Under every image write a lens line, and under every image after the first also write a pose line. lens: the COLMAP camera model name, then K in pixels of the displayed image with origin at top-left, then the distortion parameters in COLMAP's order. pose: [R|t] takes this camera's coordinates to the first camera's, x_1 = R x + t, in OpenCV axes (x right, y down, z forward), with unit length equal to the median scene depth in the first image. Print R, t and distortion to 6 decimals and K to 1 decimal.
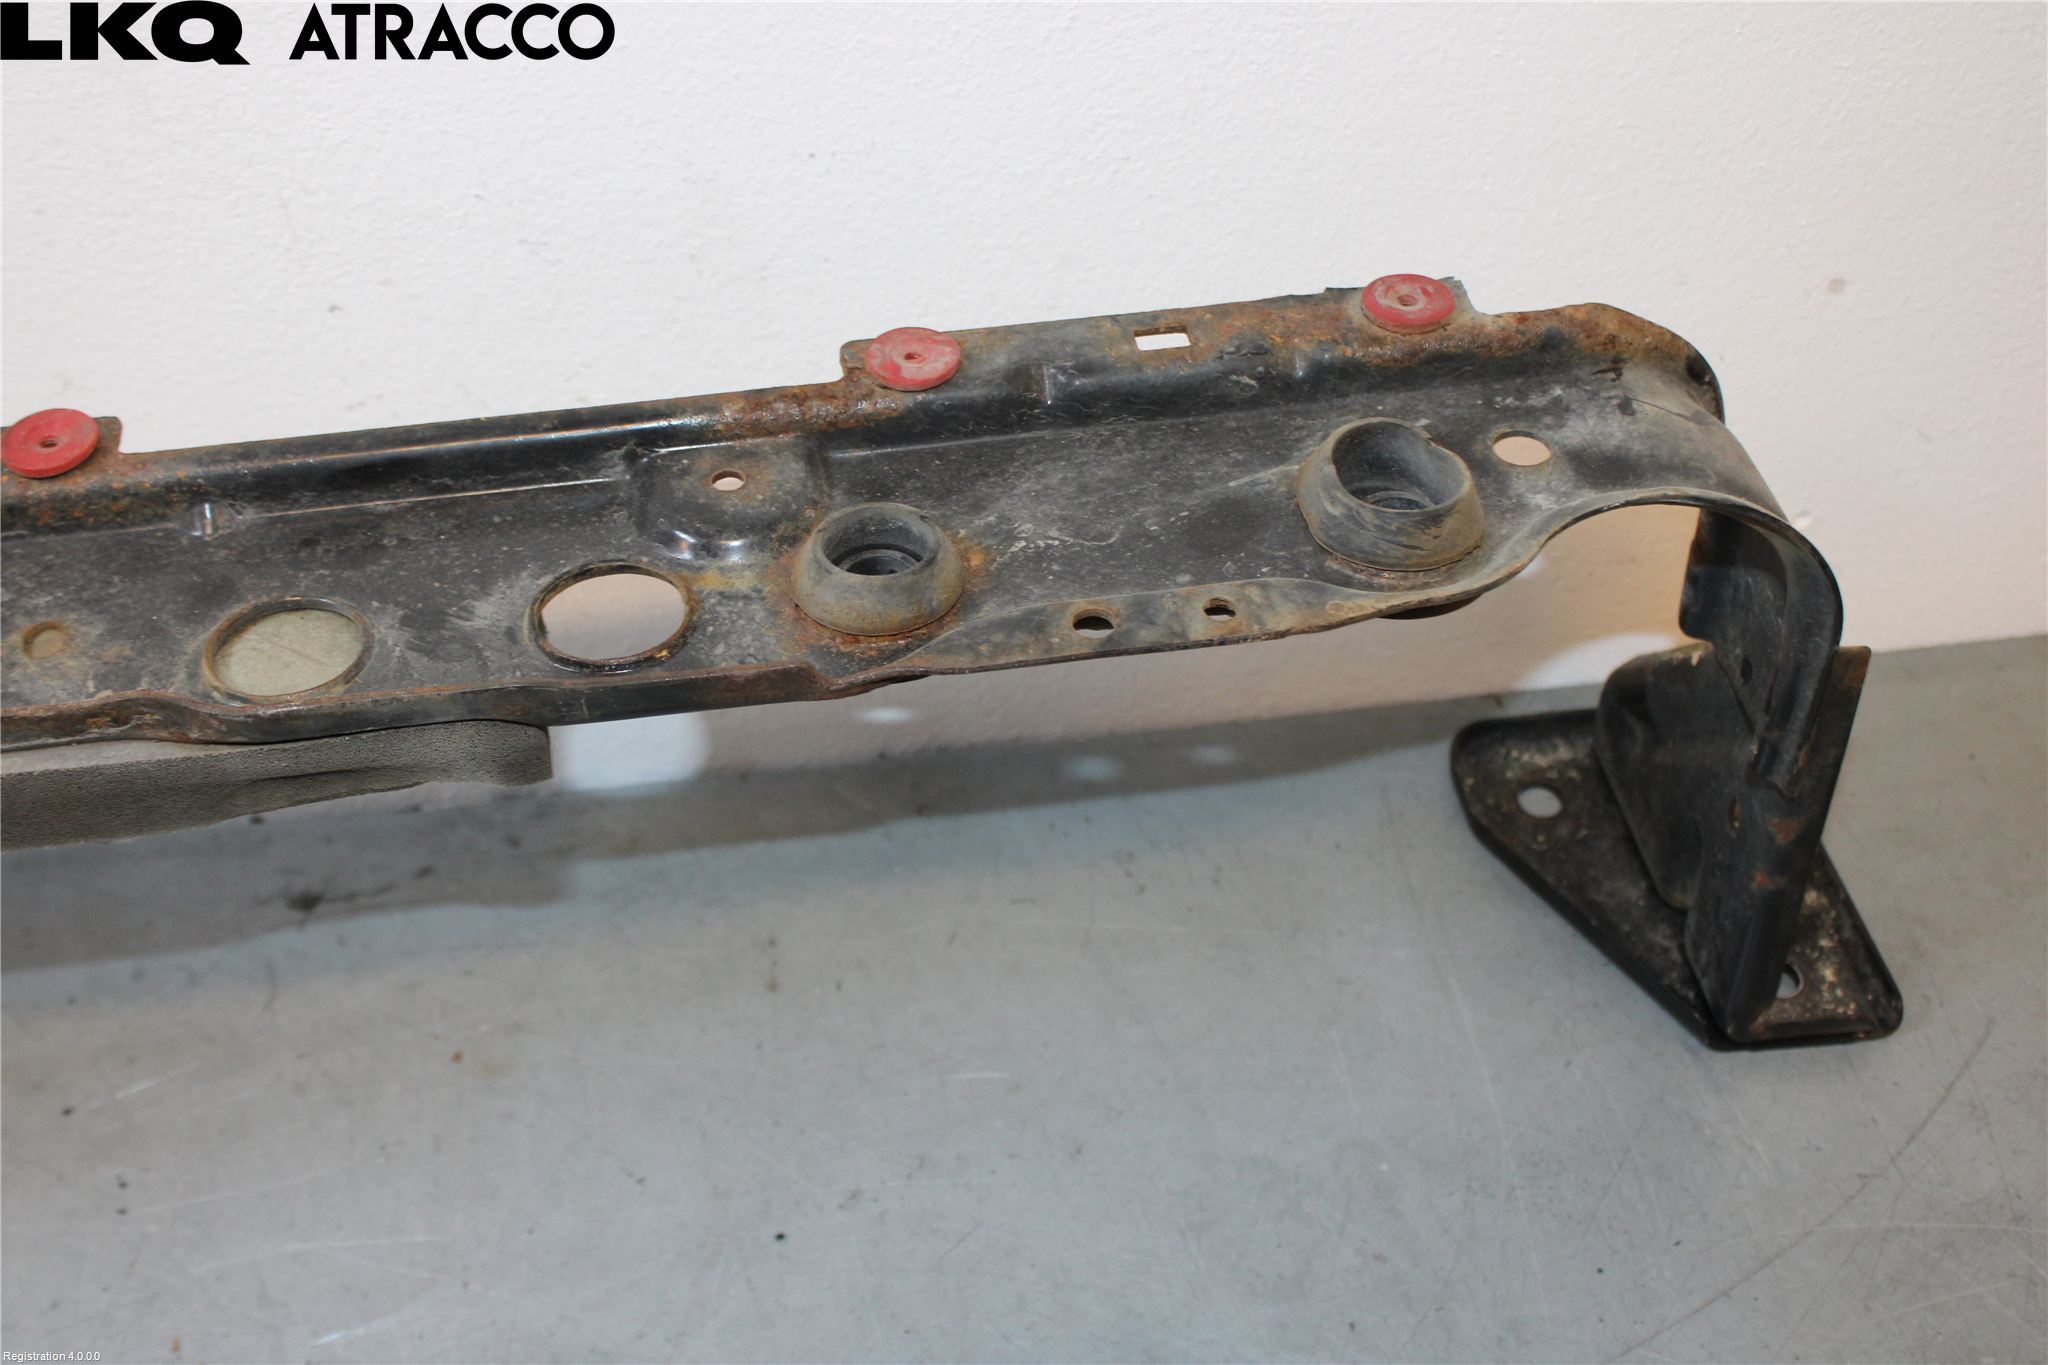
lens RADIAL K [[2576.9, 0, 1024.0], [0, 2576.9, 682.5], [0, 0, 1]] dist [-0.045037, 0.003938]
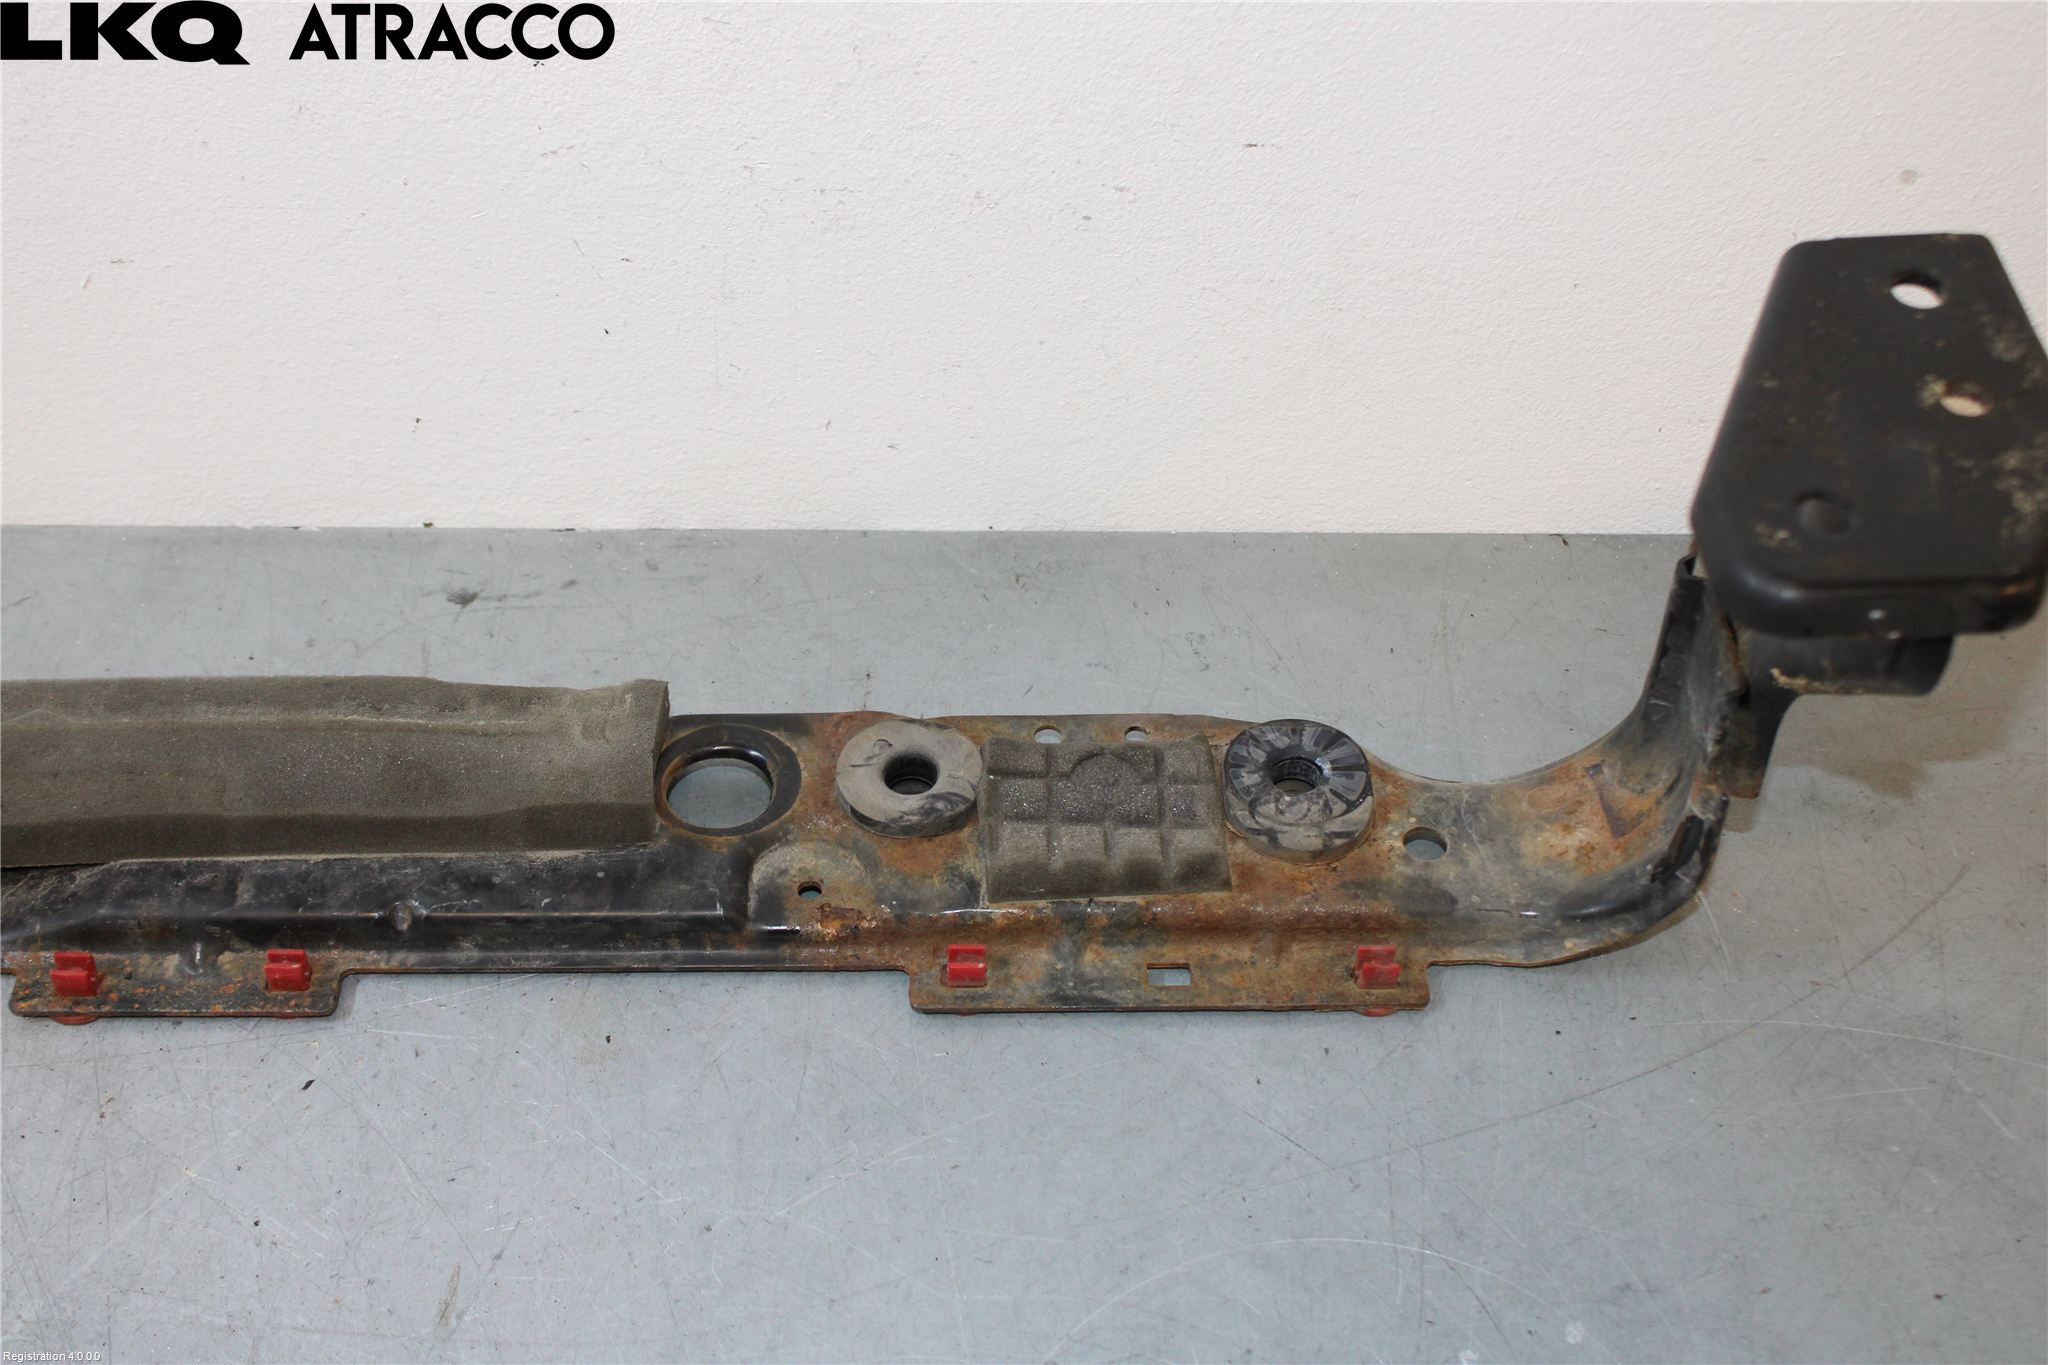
lens RADIAL K [[2745.5, 0, 1024.0], [0, 2745.5, 682.5], [0, 0, 1]] dist [-0.029651, 0.006724]
pose [[0.990238, 0.111298, -0.083913, 0.075806], [-0.108410, 0.993371, 0.038231, 0.056412], [0.087612, -0.028761, 0.995739, -0.193105]]
